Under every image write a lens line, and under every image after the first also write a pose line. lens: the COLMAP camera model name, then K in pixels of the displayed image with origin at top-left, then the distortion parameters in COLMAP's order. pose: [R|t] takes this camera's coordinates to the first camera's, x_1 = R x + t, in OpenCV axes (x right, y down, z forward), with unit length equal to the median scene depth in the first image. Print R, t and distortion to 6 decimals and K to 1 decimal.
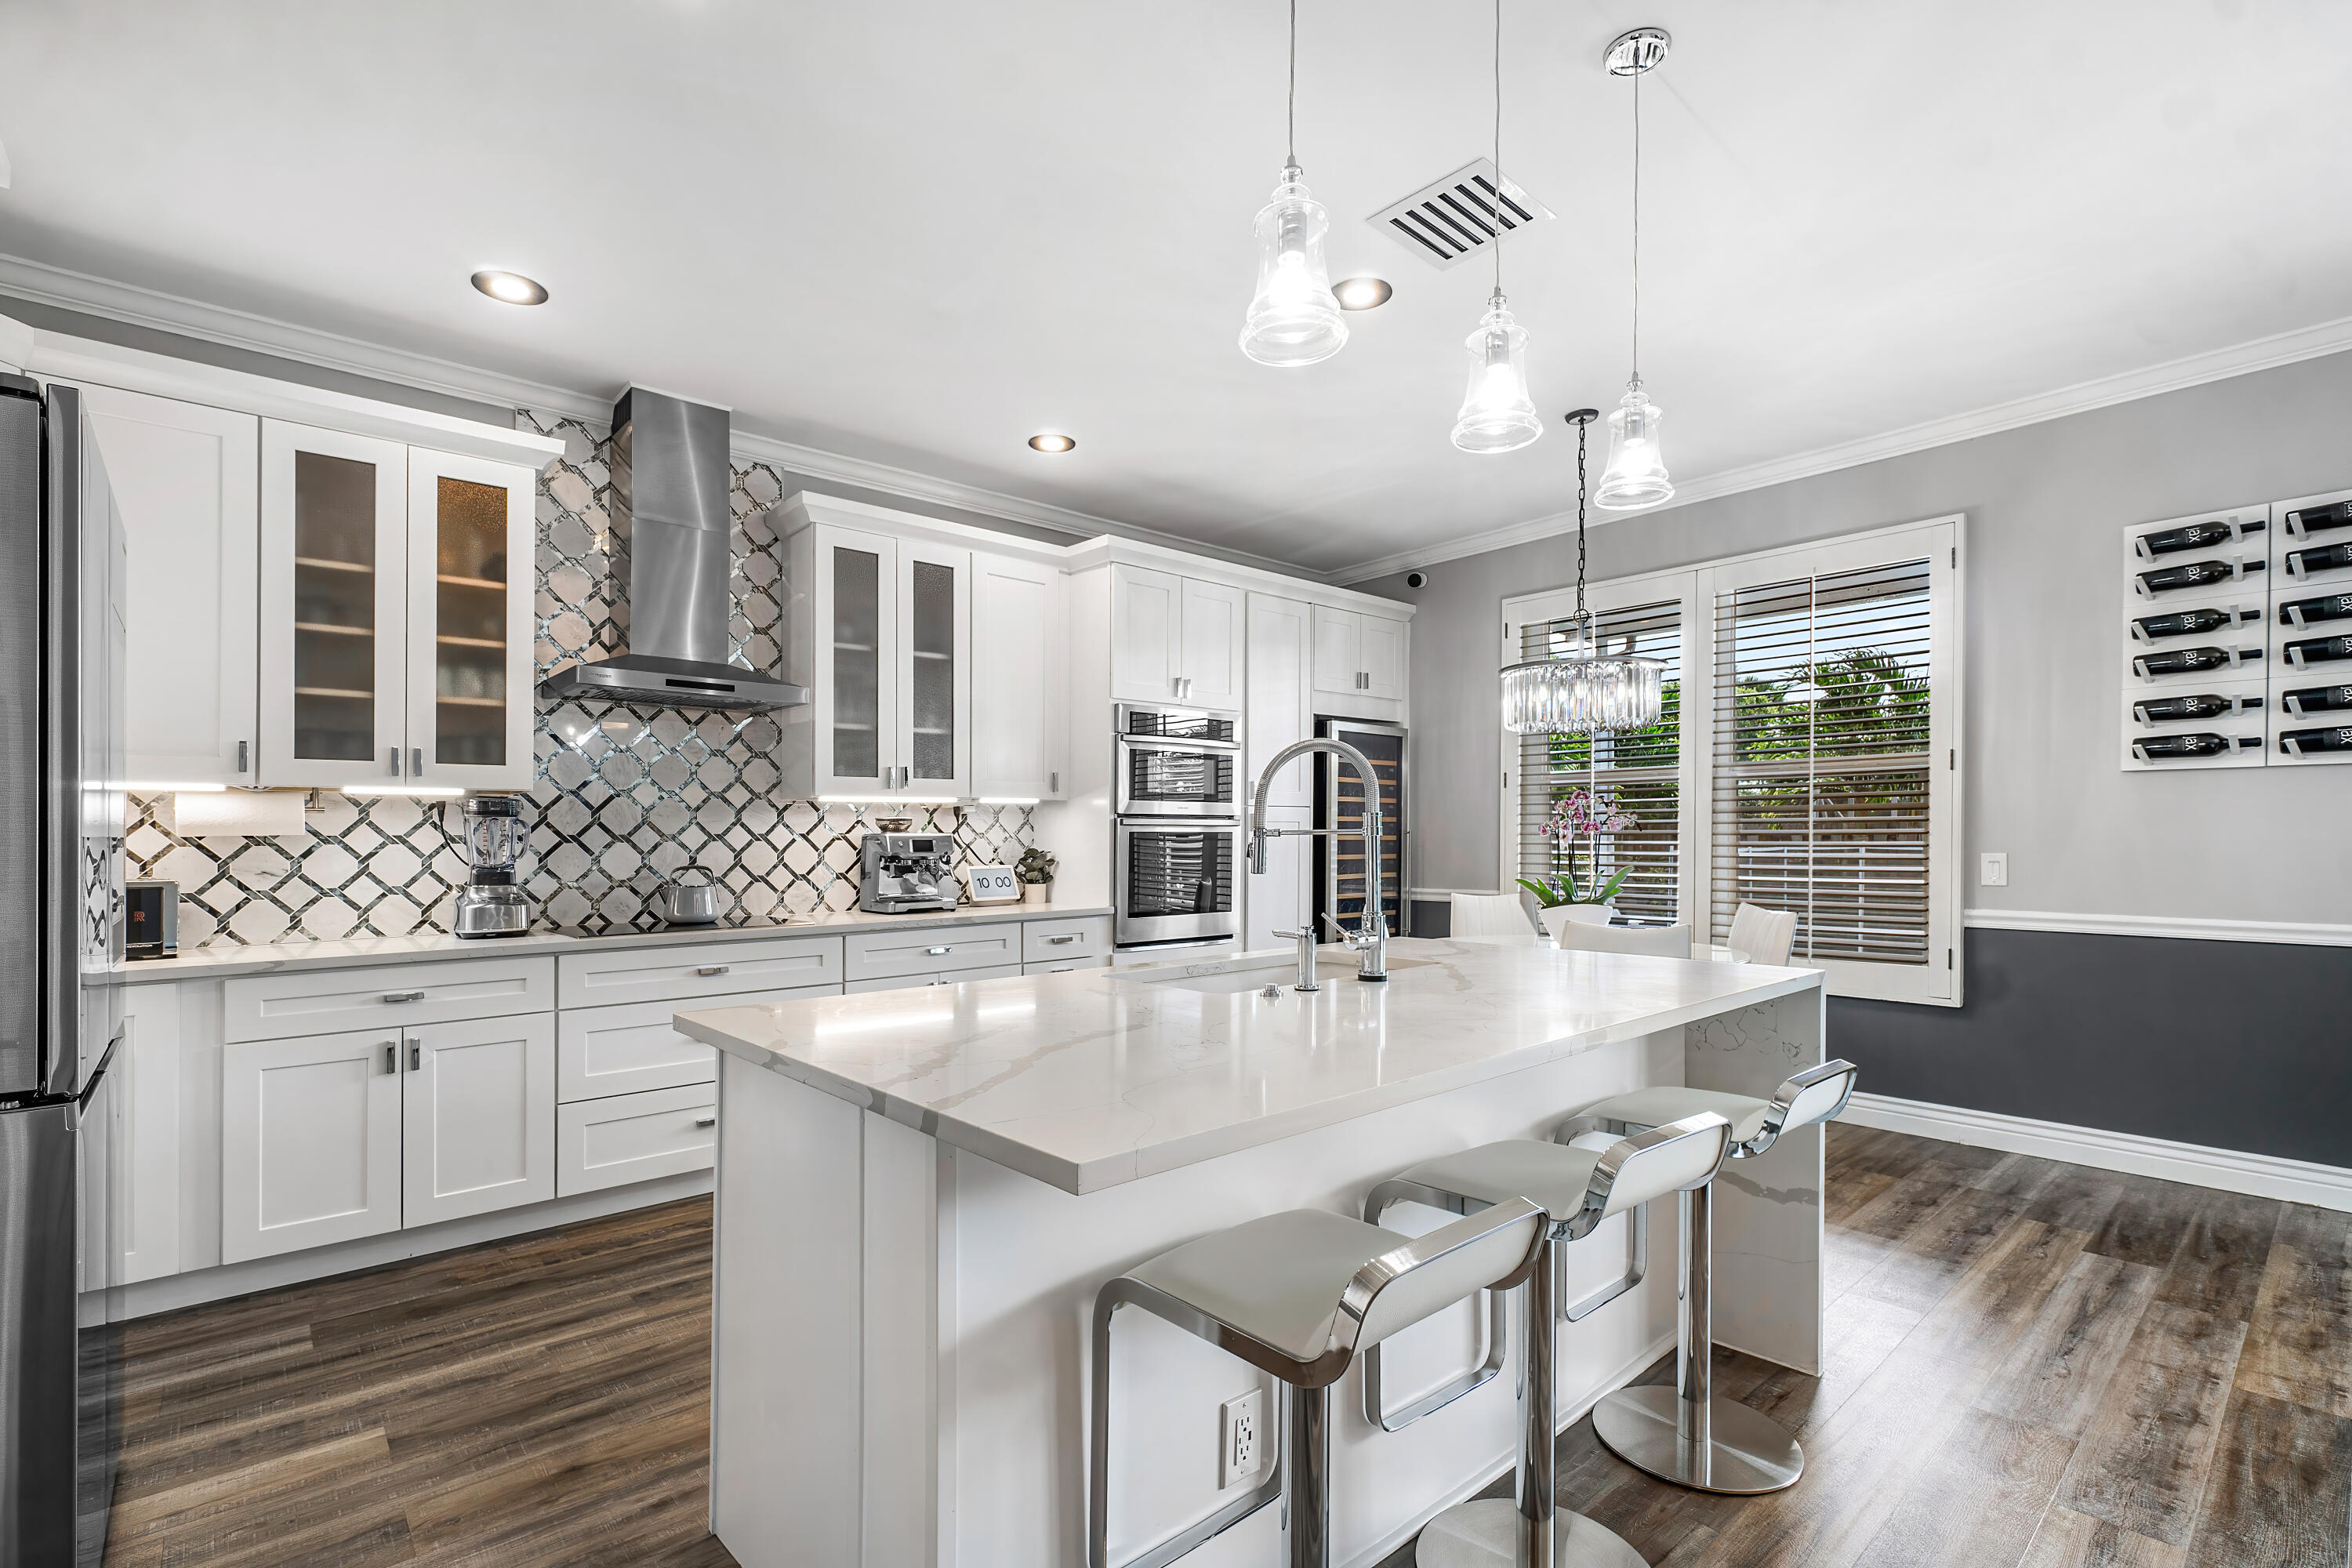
lens RADIAL K [[1062.0, 0, 1193.0], [0, 1062.0, 846.5], [0, 0, 1]] dist [-0.000638, 0.000781]
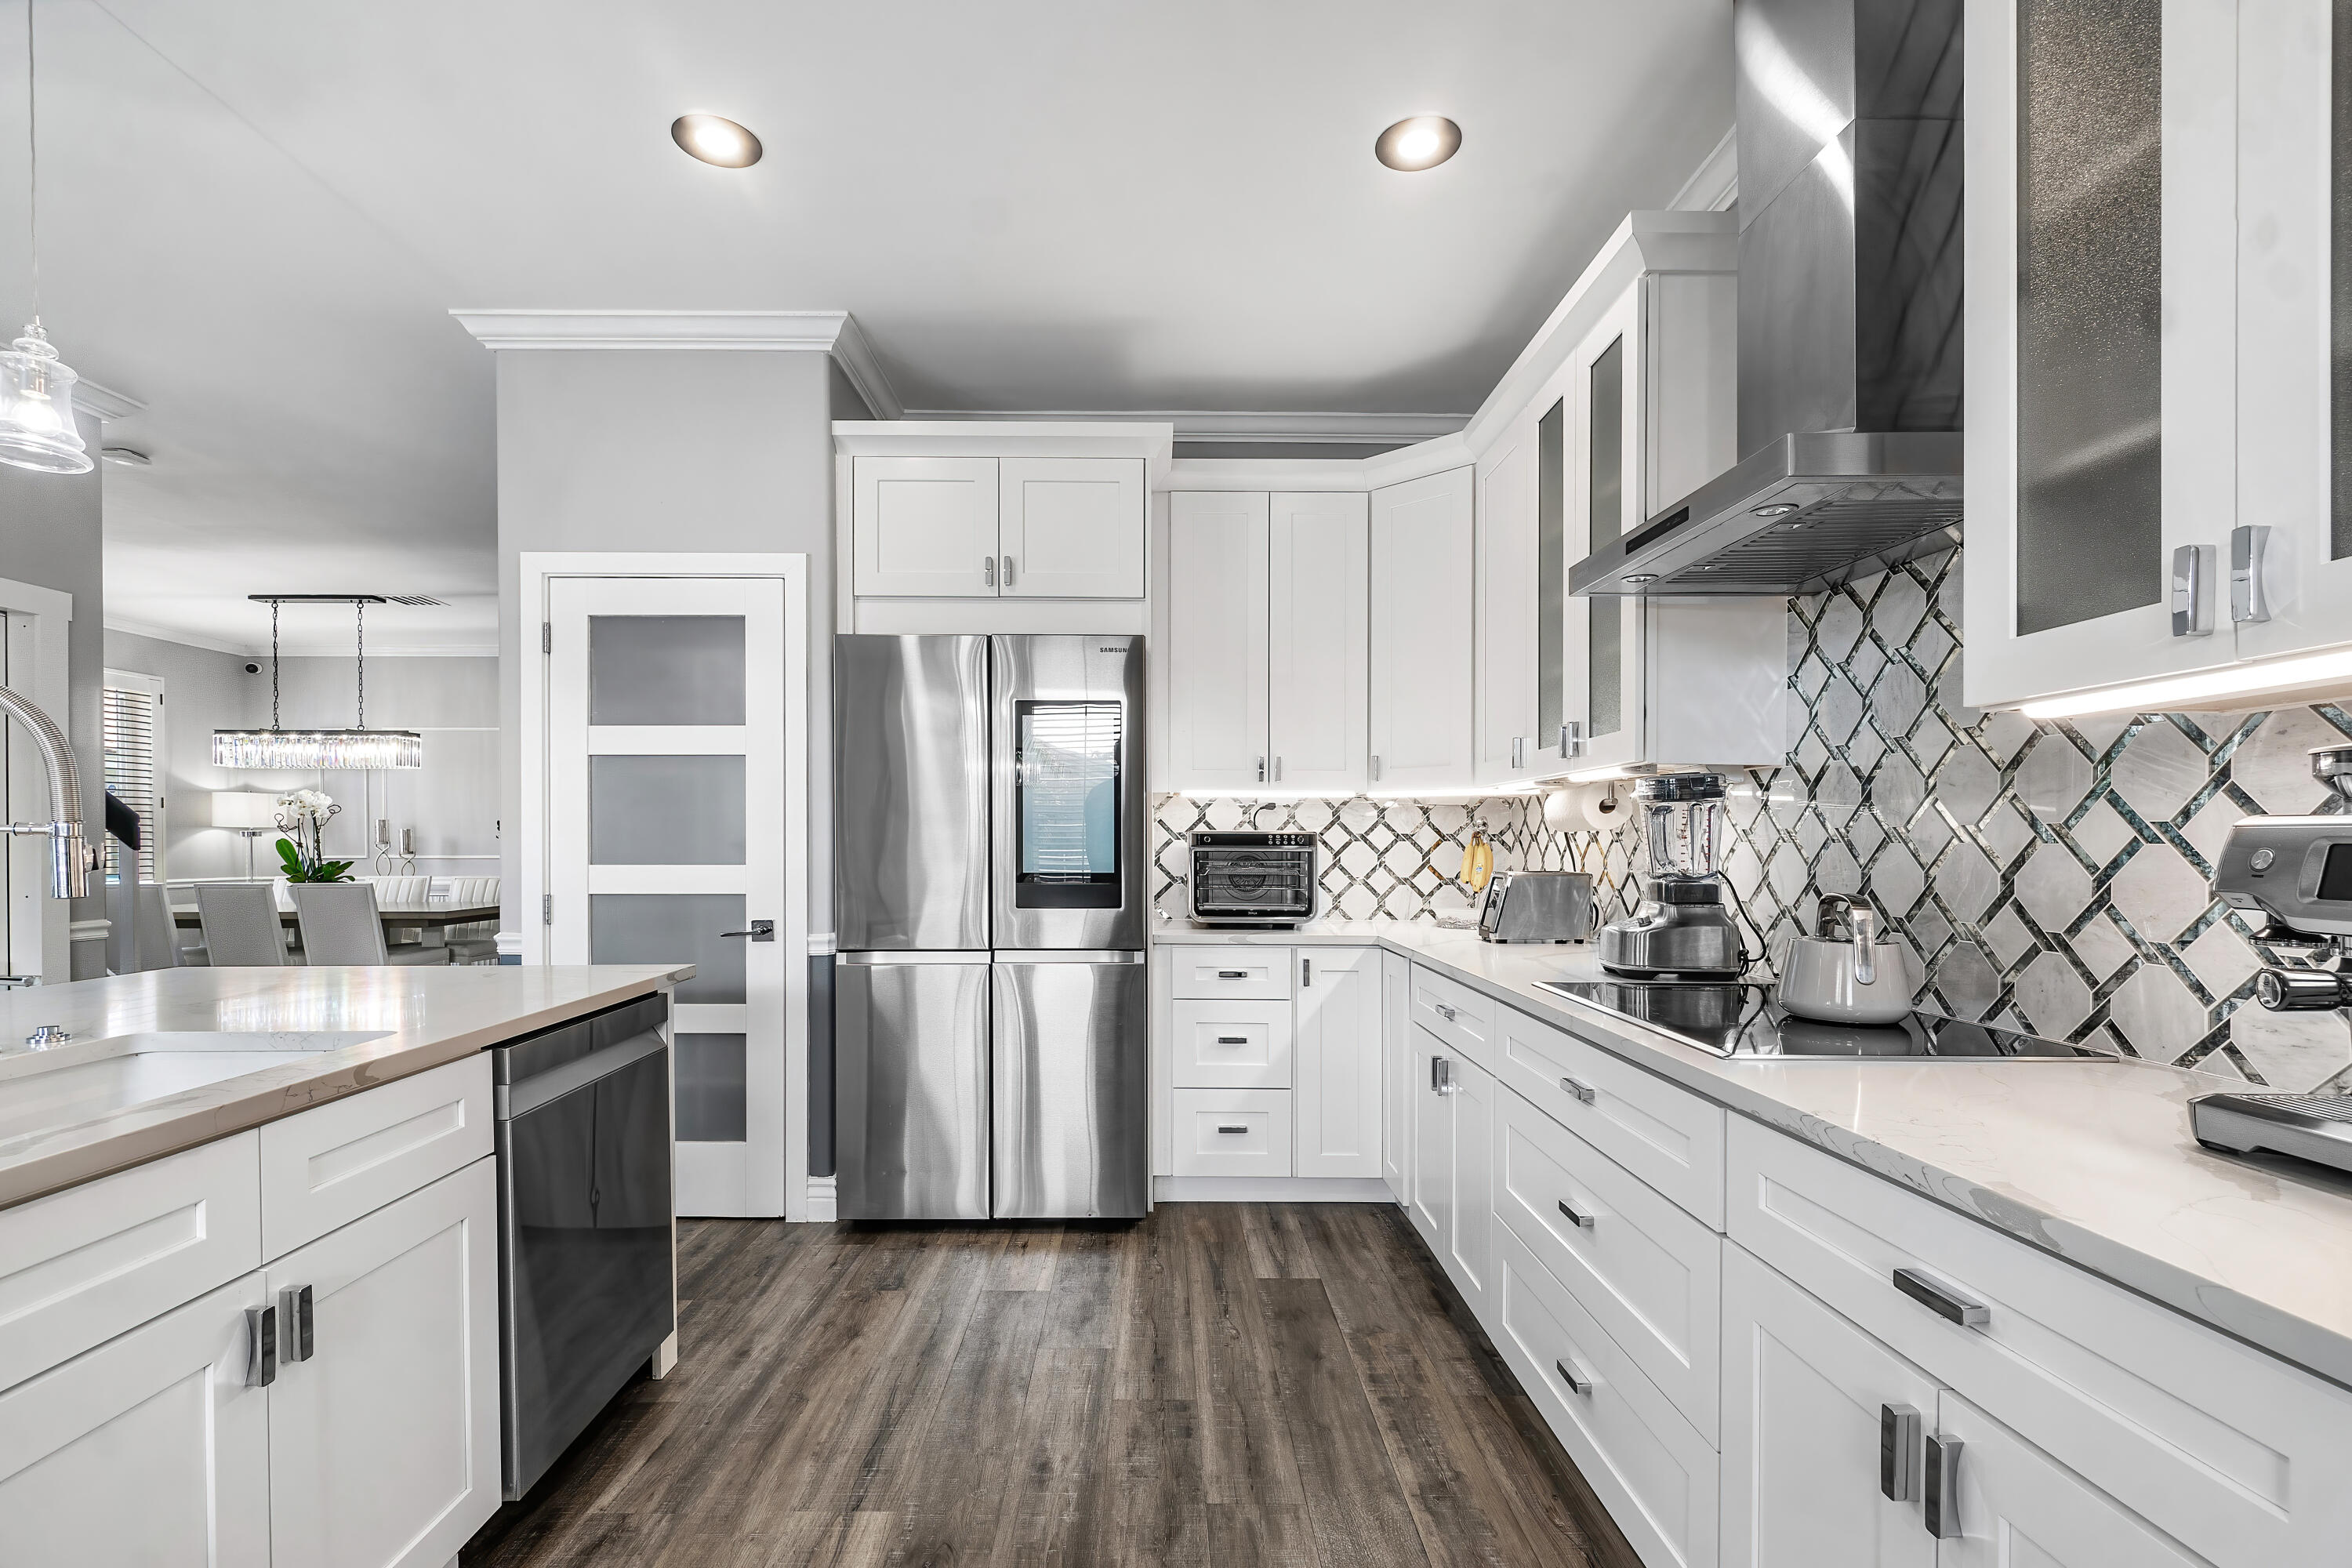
lens RADIAL K [[1062.0, 0, 1193.0], [0, 1062.0, 846.5], [0, 0, 1]] dist [-0.000638, 0.000781]
pose [[-0.649647, 0.012604, -0.760131, 0.065343], [-0.002643, 0.999819, 0.018837, -0.012337], [0.760231, 0.014247, -0.649496, 1.282178]]
